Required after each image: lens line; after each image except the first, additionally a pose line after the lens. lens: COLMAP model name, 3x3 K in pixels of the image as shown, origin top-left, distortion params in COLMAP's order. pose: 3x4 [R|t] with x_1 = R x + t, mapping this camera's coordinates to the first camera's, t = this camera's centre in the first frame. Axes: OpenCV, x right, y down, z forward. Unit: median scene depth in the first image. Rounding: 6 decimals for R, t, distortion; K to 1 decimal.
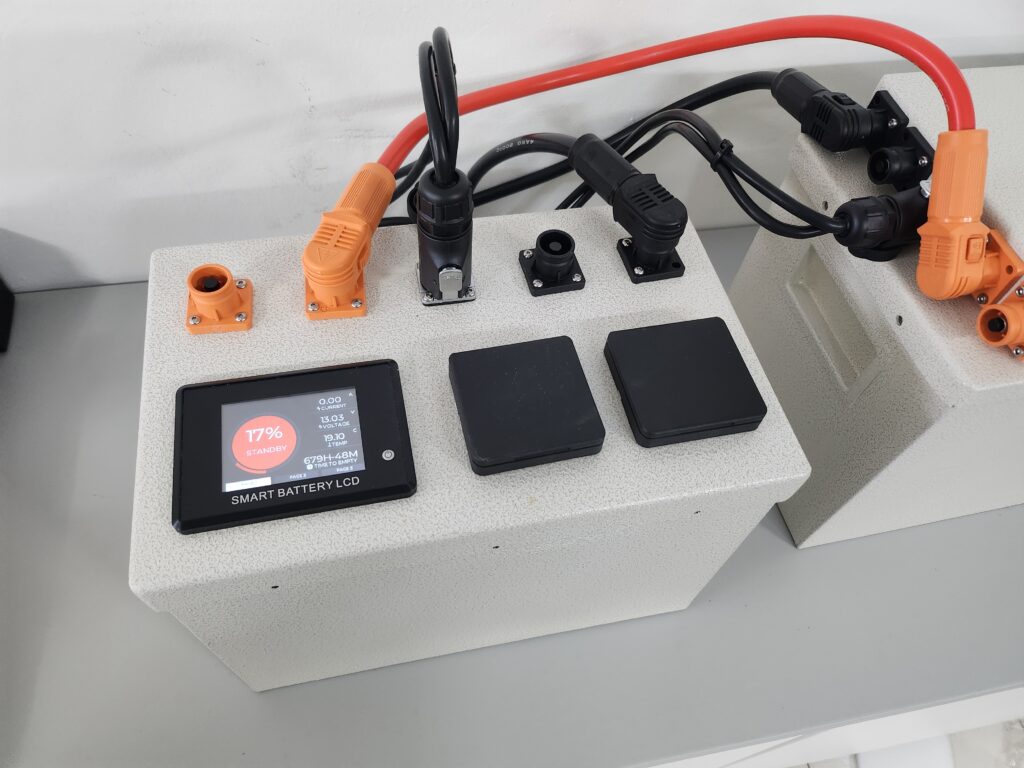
lens RADIAL K [[681.4, 0, 512.0], [0, 681.4, 384.0], [0, 0, 1]] dist [0.048277, -0.047944]
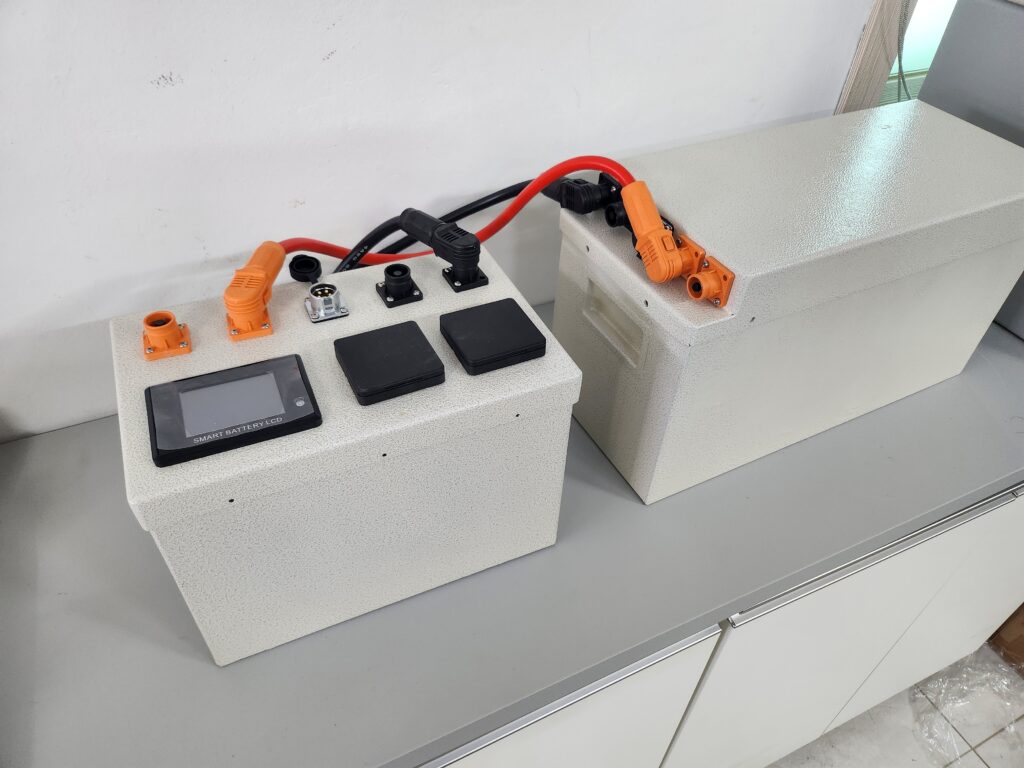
lens RADIAL K [[681.4, 0, 512.0], [0, 681.4, 384.0], [0, 0, 1]] dist [0.048277, -0.047944]
pose [[0.974669, -0.172232, 0.142674, 0.053622], [0.203912, 0.946378, -0.250578, 0.464125], [-0.091866, 0.273324, 0.957525, -0.402179]]
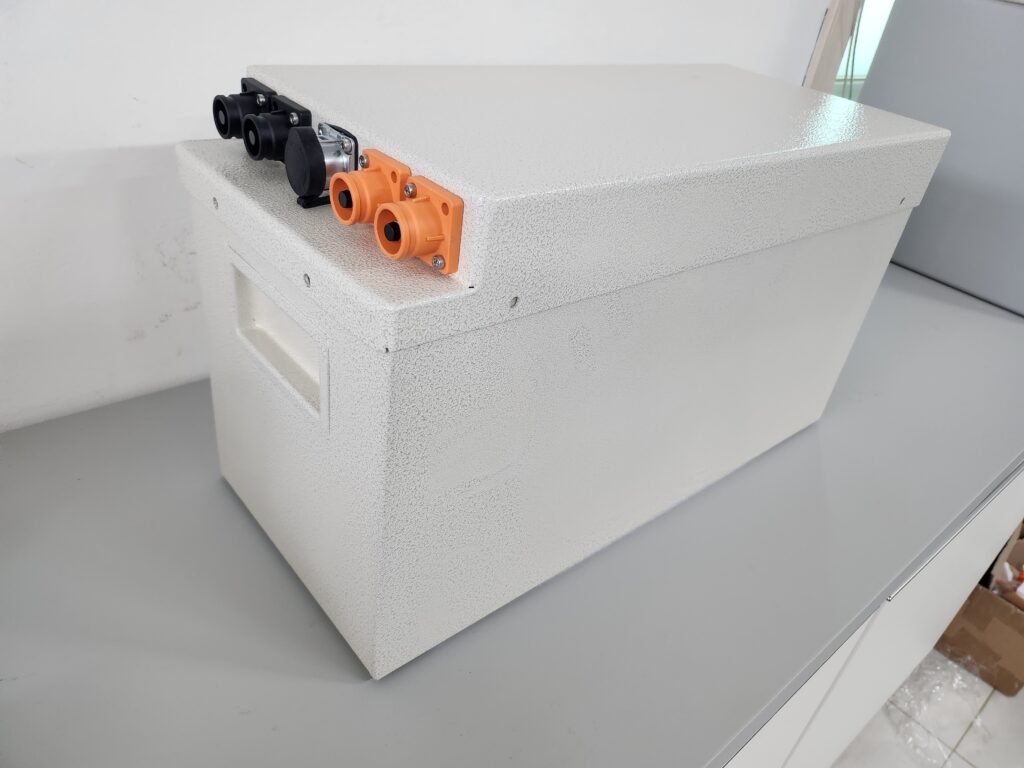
lens RADIAL K [[681.4, 0, 512.0], [0, 681.4, 384.0], [0, 0, 1]] dist [0.048277, -0.047944]
pose [[0.898664, -0.200124, 0.390324, 0.552204], [0.336270, 0.885694, -0.320108, 0.375465], [-0.281647, 0.418924, 0.863237, 0.437838]]
